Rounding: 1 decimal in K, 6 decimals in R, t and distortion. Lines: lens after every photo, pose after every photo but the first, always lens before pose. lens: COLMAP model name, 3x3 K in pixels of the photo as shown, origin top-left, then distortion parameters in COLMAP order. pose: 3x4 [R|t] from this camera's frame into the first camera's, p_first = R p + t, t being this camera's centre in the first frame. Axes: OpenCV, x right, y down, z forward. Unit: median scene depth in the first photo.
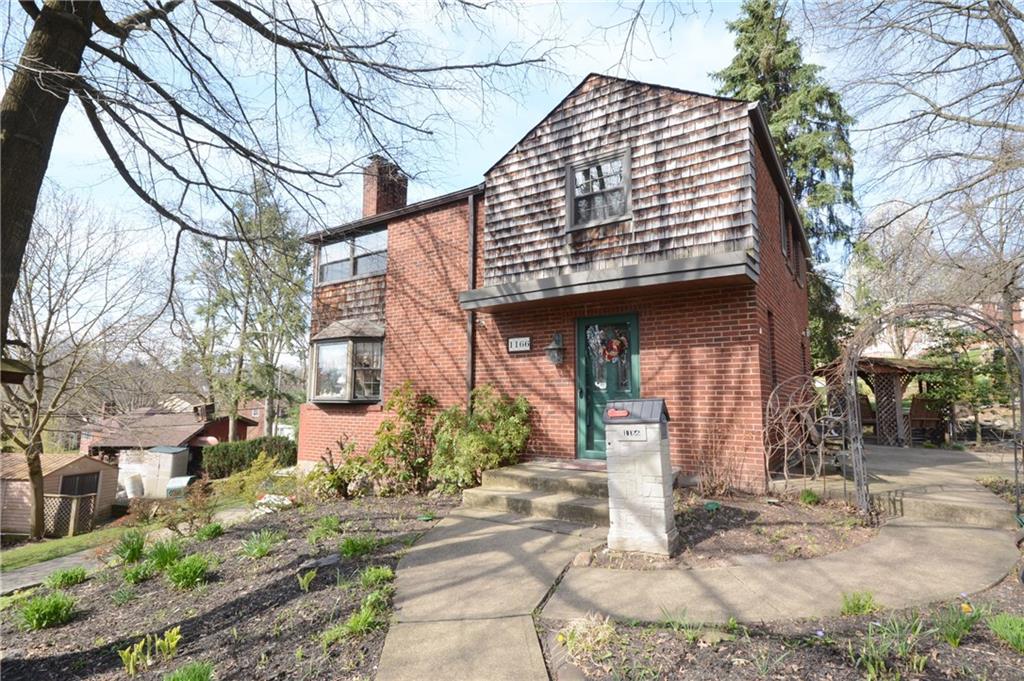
lens RADIAL K [[529.9, 0, 507.3], [0, 529.9, 337.7], [0, 0, 1]] dist [0.006381, 0.000413]
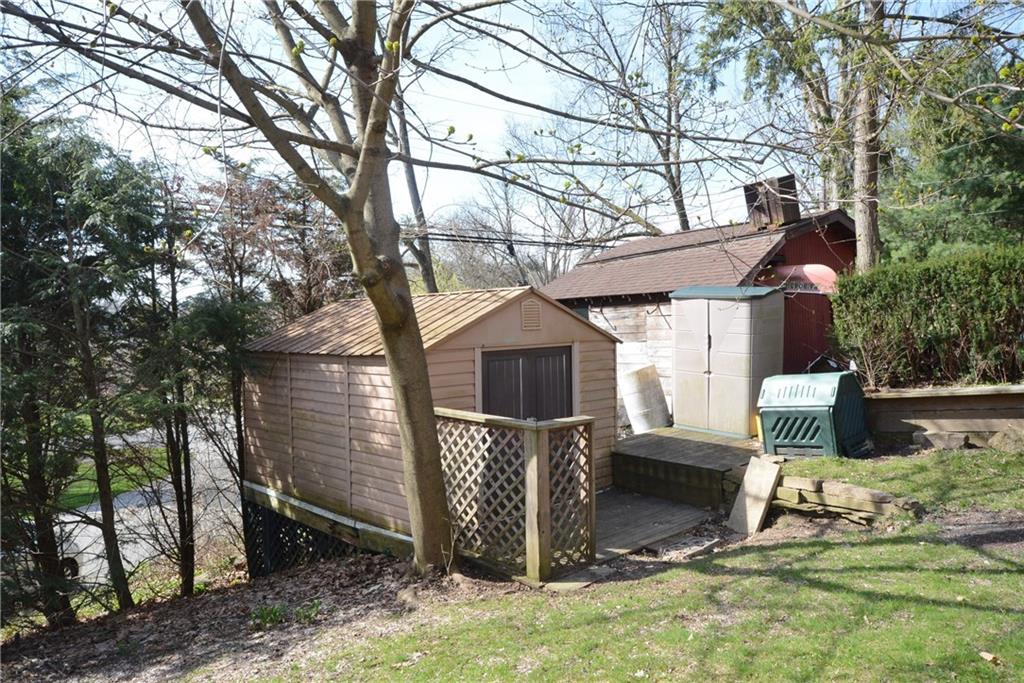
lens RADIAL K [[713.5, 0, 515.9], [0, 713.5, 341.9], [0, 0, 1]] dist [-0.009681, -0.001696]
pose [[0.811920, -0.006017, -0.583738, -1.070855], [0.104719, 0.985228, 0.135497, 0.367781], [0.574300, -0.171141, 0.800556, 1.267137]]
